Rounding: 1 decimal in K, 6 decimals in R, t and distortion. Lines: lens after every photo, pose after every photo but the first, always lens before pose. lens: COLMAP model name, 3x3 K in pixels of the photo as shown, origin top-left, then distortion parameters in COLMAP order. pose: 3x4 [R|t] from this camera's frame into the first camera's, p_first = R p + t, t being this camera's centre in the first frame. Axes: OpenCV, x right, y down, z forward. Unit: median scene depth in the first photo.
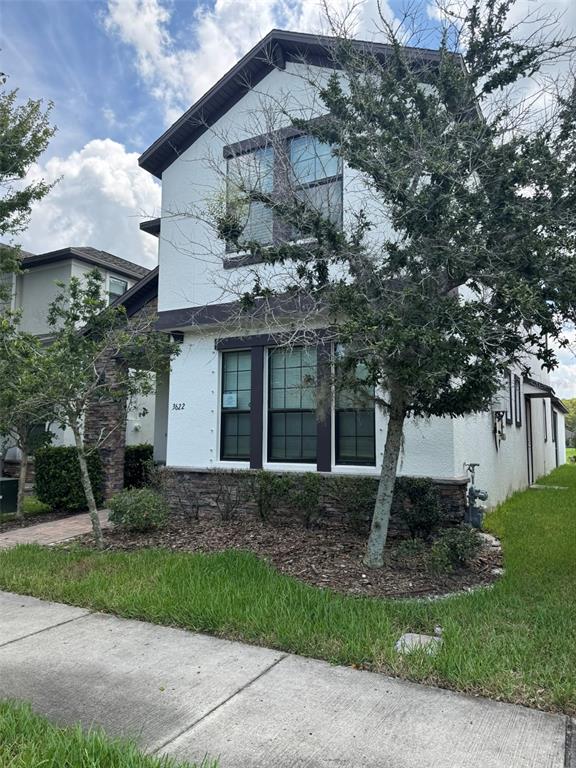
lens RADIAL K [[521.5, 0, 322.4], [0, 521.5, 383.0], [0, 0, 1]] dist [0.059171, 0.000018]
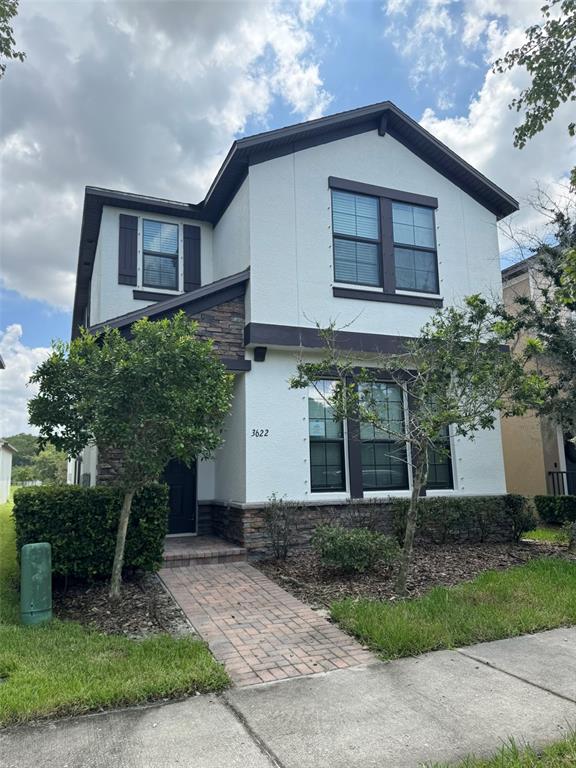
lens RADIAL K [[549.9, 0, 288.0], [0, 549.9, 384.0], [0, 0, 1]] dist [0.054674, -0.003112]
pose [[0.638853, 0.115402, 0.760624, -0.994914], [-0.052109, 0.992906, -0.106877, 0.062589], [-0.767562, 0.028644, 0.640335, 0.395246]]
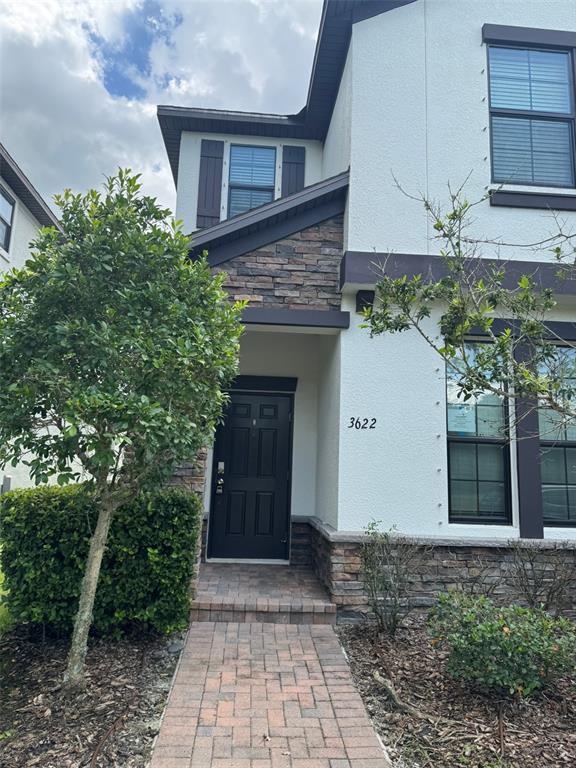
lens RADIAL K [[534.2, 0, 286.7], [0, 534.2, 379.9], [0, 0, 1]] dist [0.049251, -0.071557]
pose [[0.856553, 0.122025, 0.501425, -0.666787], [-0.088296, 0.991968, -0.090570, 0.060672], [-0.508450, 0.033304, 0.860447, 0.574890]]
